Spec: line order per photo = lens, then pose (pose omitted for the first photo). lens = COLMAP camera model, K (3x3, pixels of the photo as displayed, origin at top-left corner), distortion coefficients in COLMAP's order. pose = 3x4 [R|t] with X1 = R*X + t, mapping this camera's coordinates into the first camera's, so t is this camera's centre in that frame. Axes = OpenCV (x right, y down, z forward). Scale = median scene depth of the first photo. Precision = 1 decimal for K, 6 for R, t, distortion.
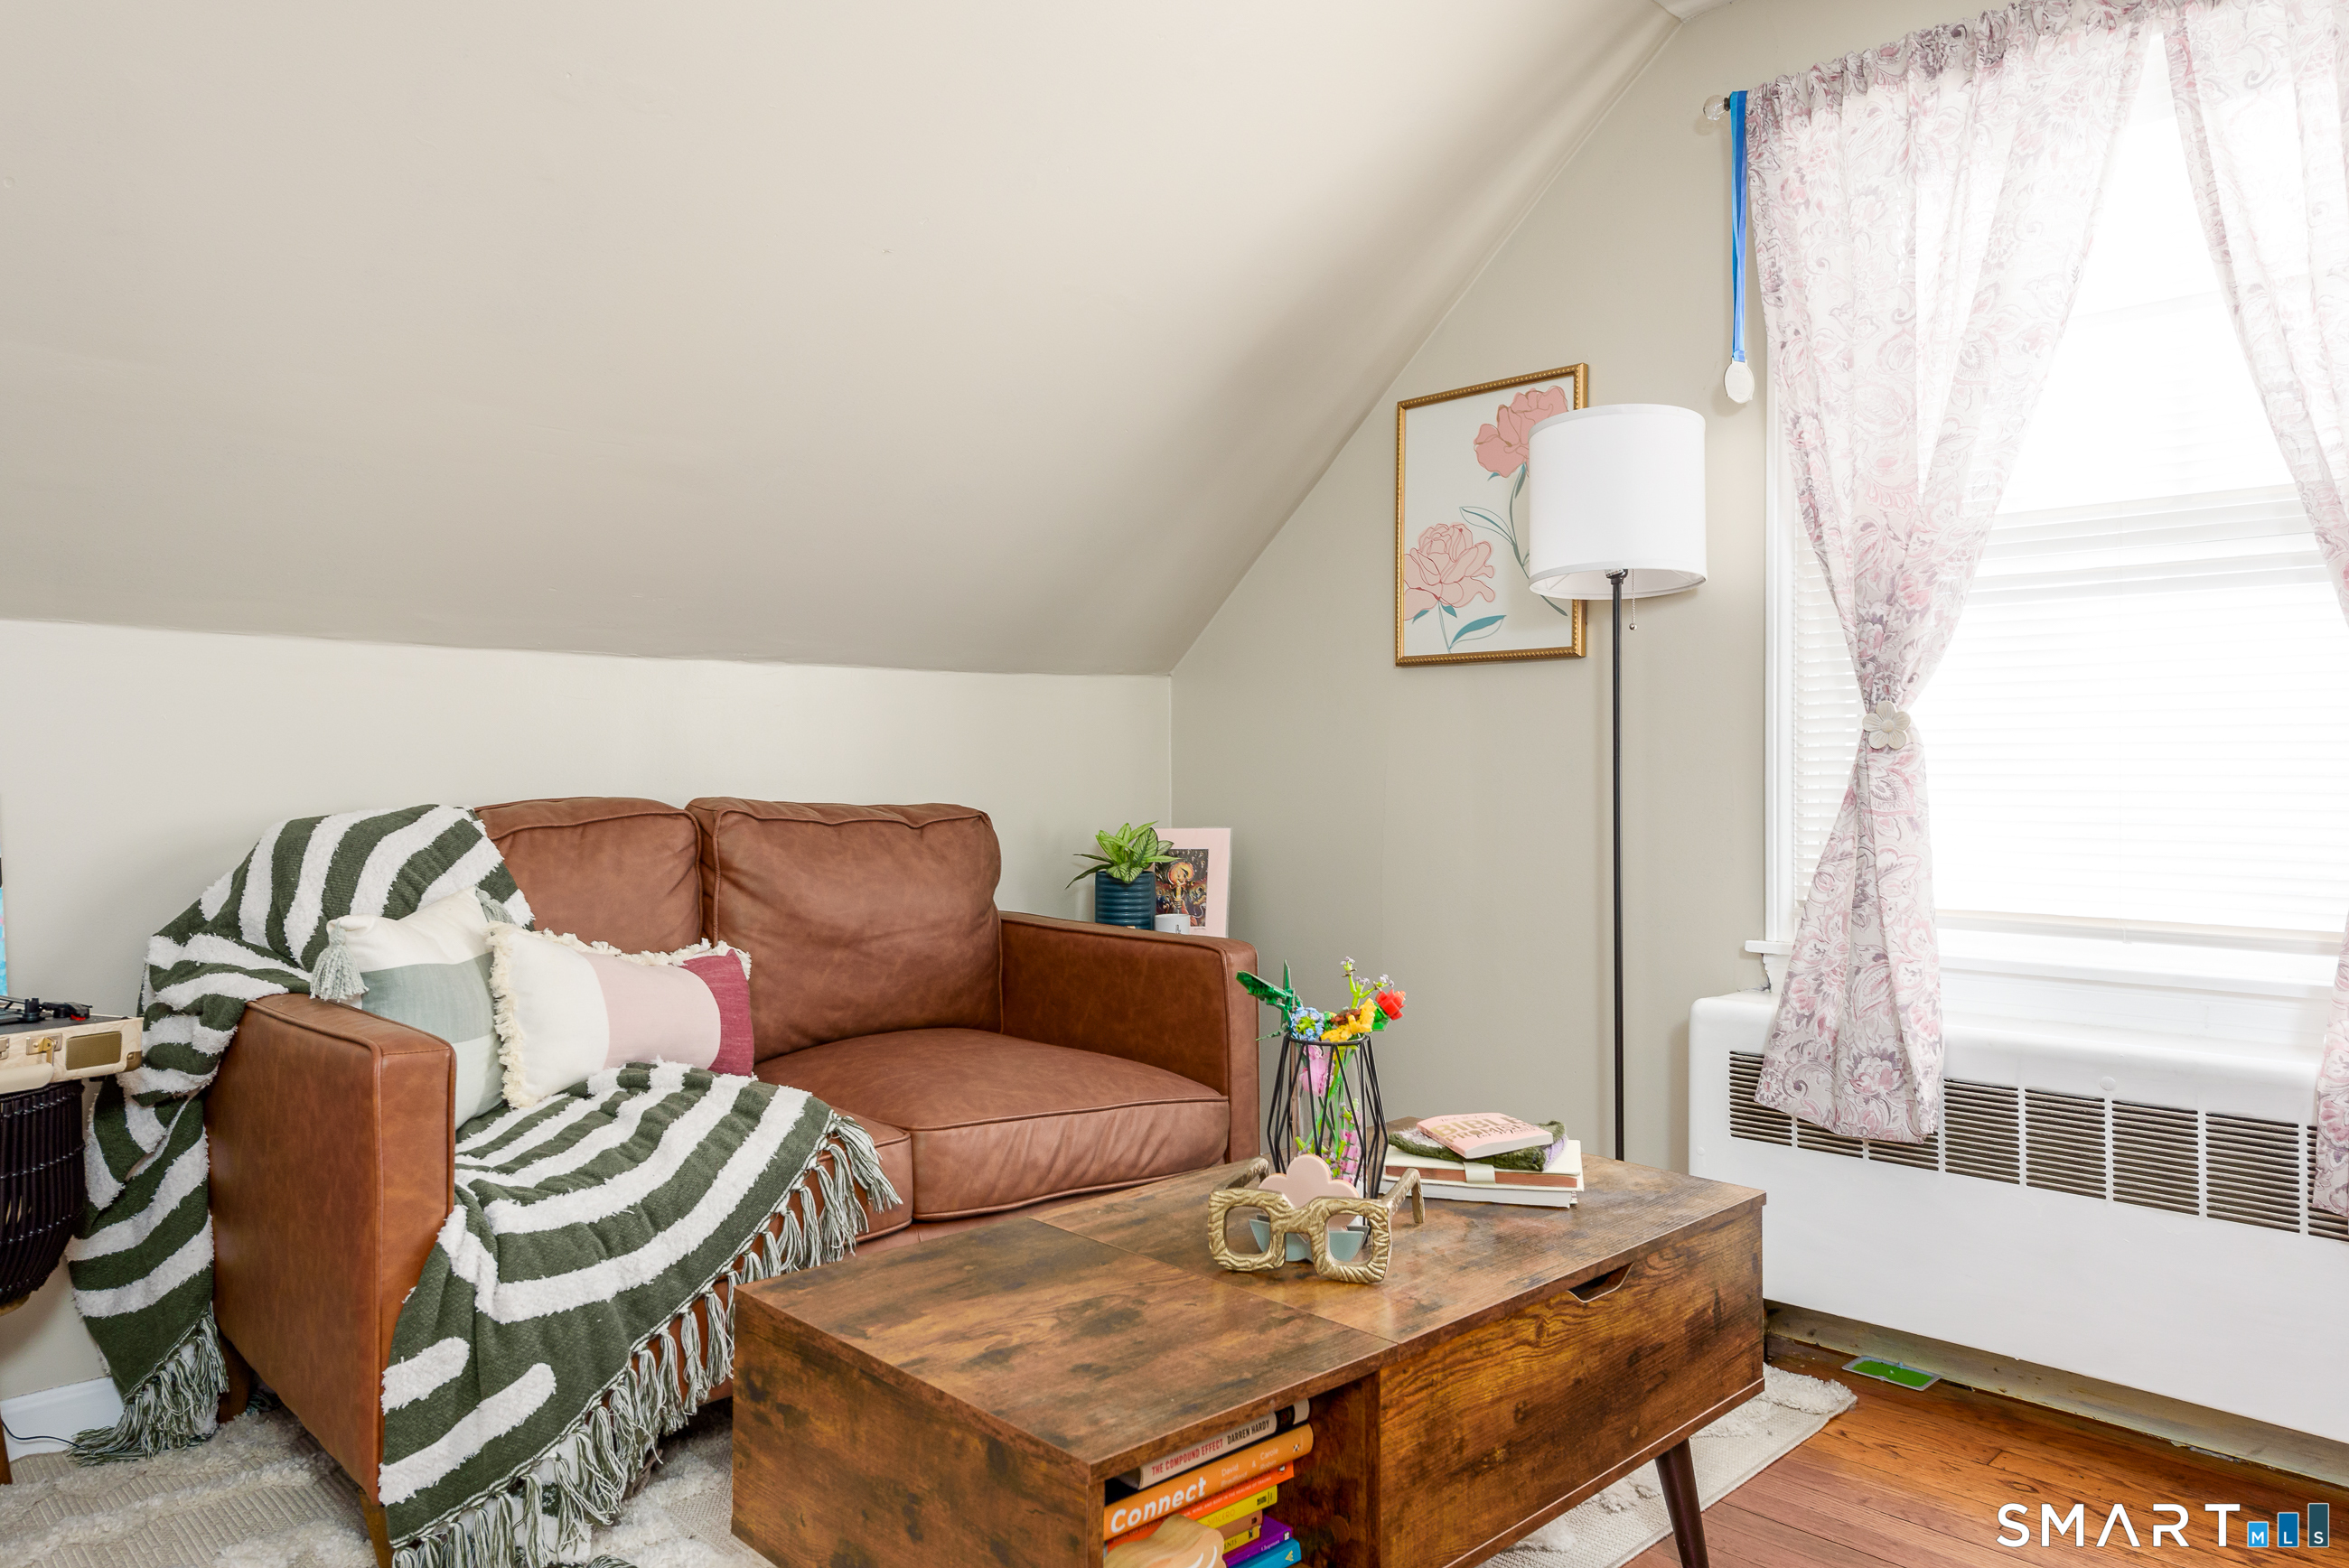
lens RADIAL K [[1524.8, 0, 1172.7], [0, 1524.8, 771.9], [0, 0, 1]] dist [0.023633, -0.026495]
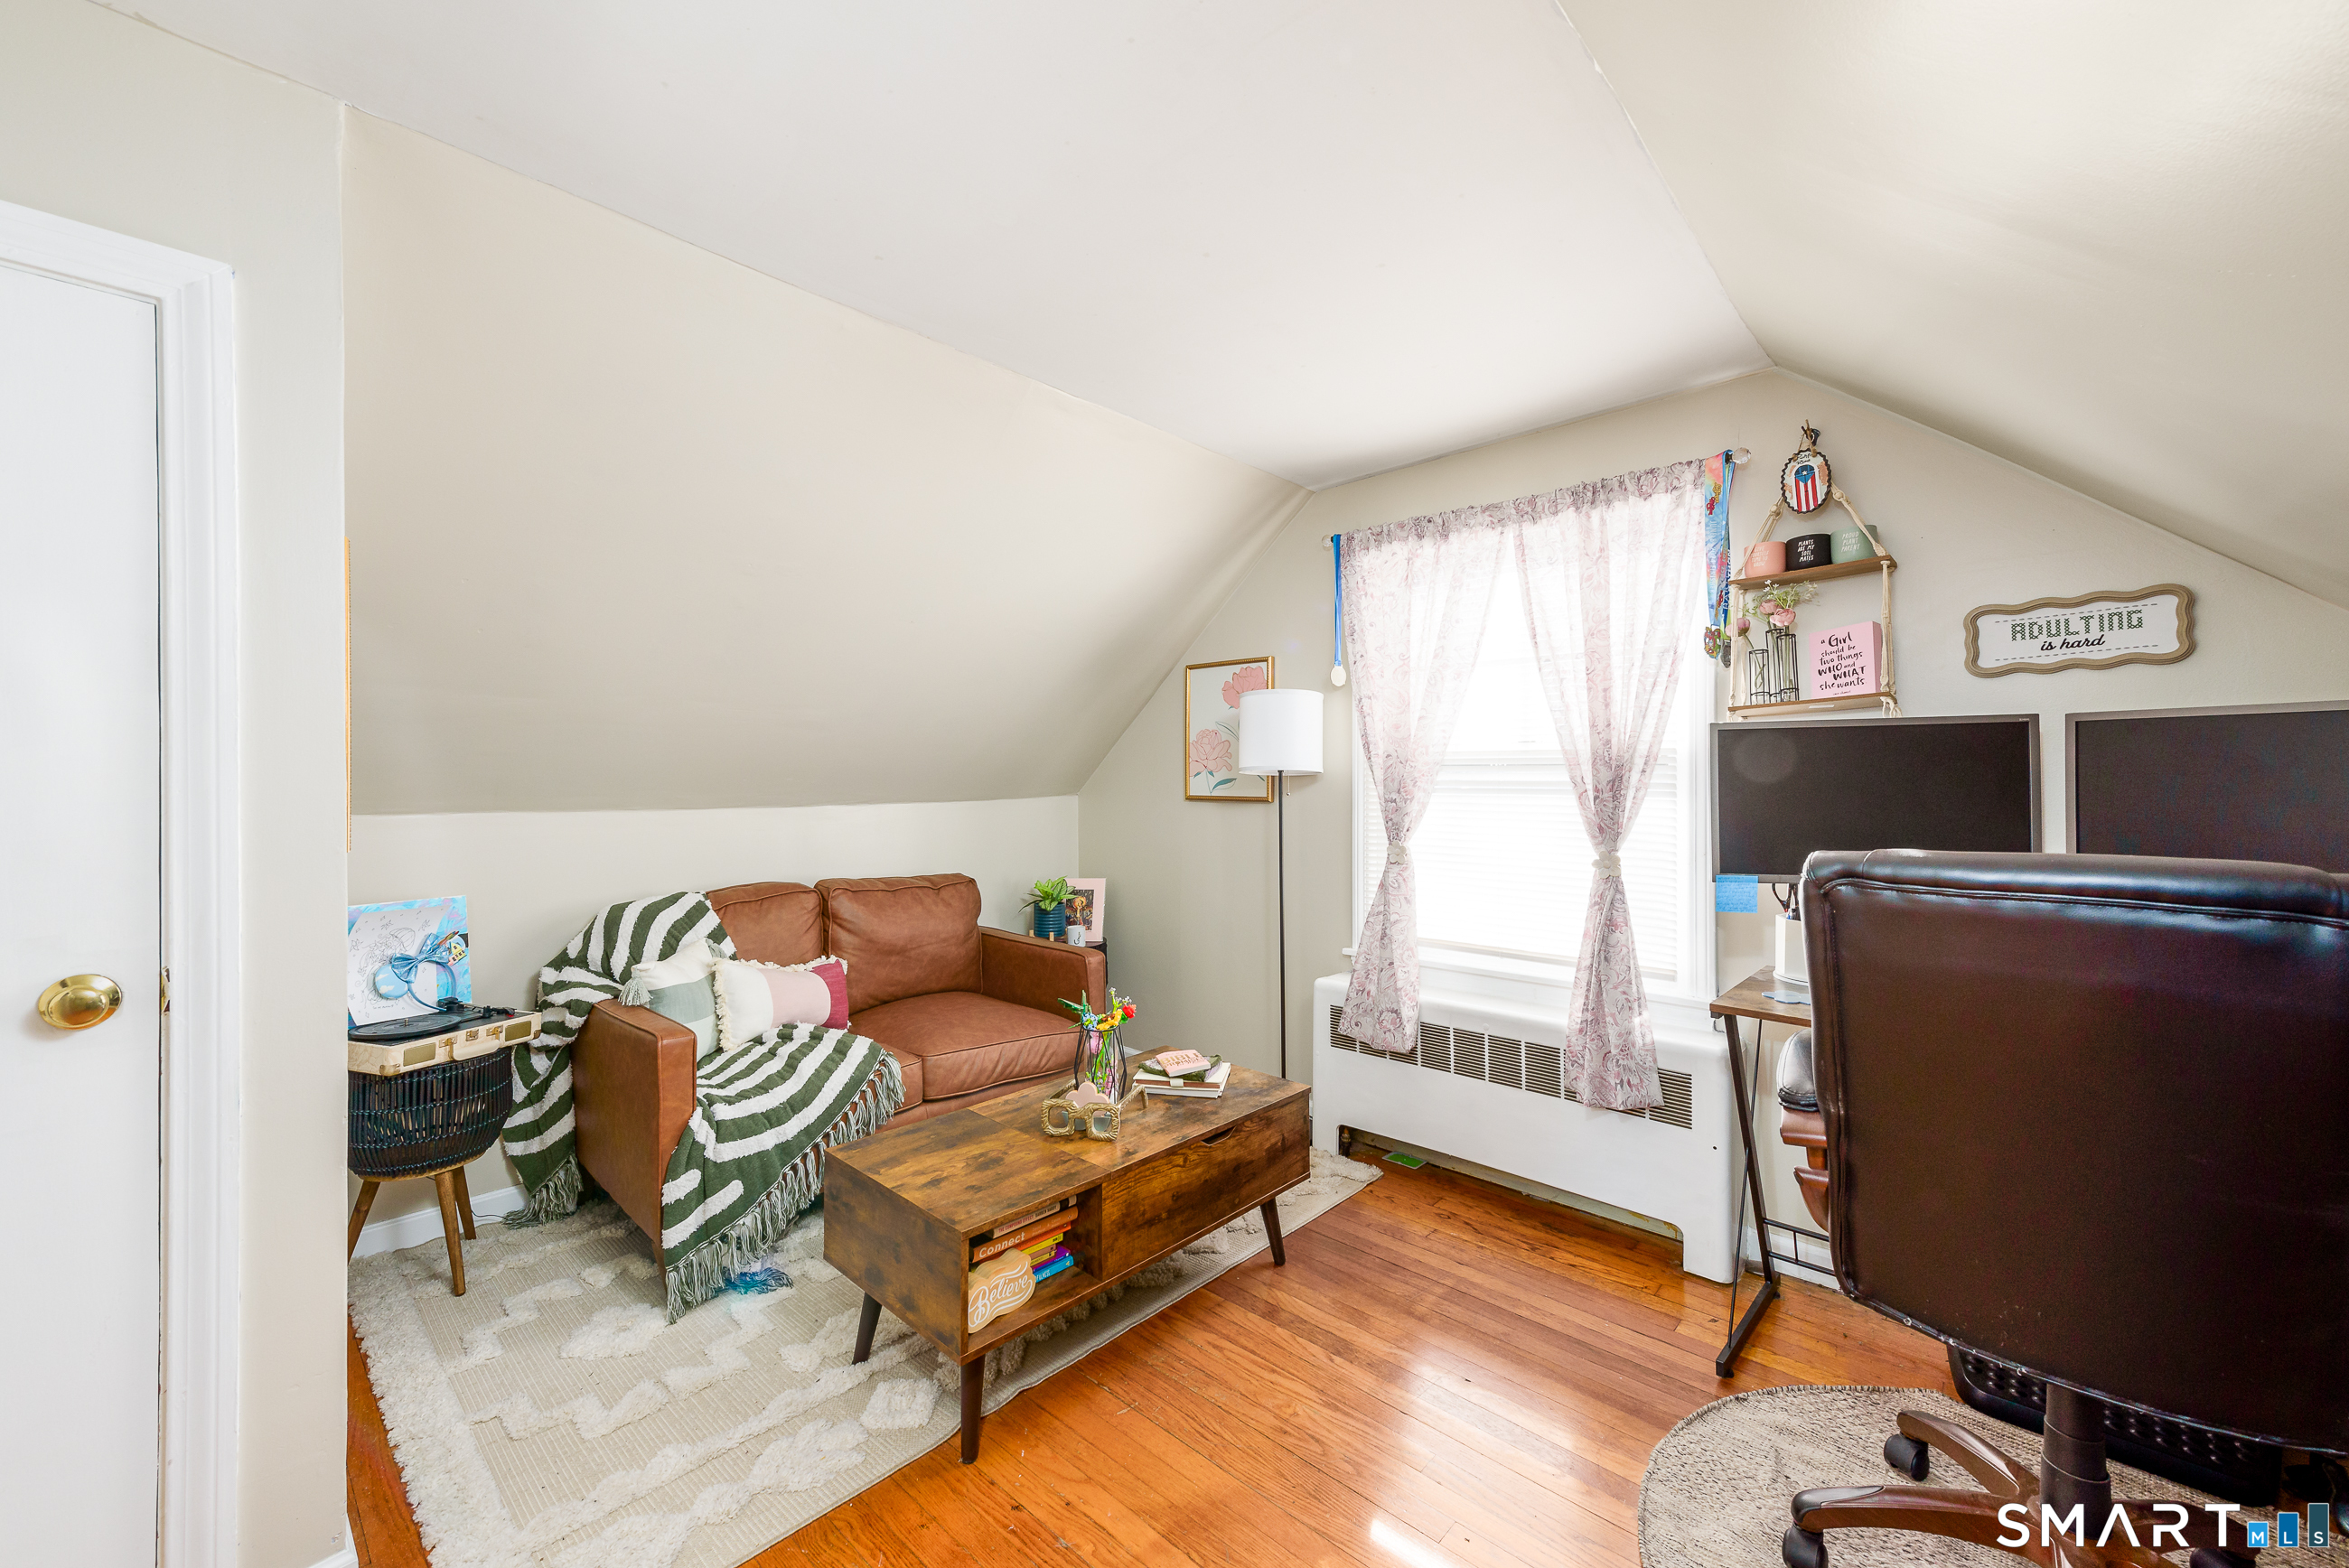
lens RADIAL K [[912.8, 0, 1177.3], [0, 912.8, 779.2], [0, 0, 1]] dist [0.003590, -0.001875]
pose [[0.998851, -0.002428, 0.047855, 0.117751], [0.002296, 0.999993, 0.002809, -0.146813], [-0.047862, -0.002696, 0.998850, -0.253667]]
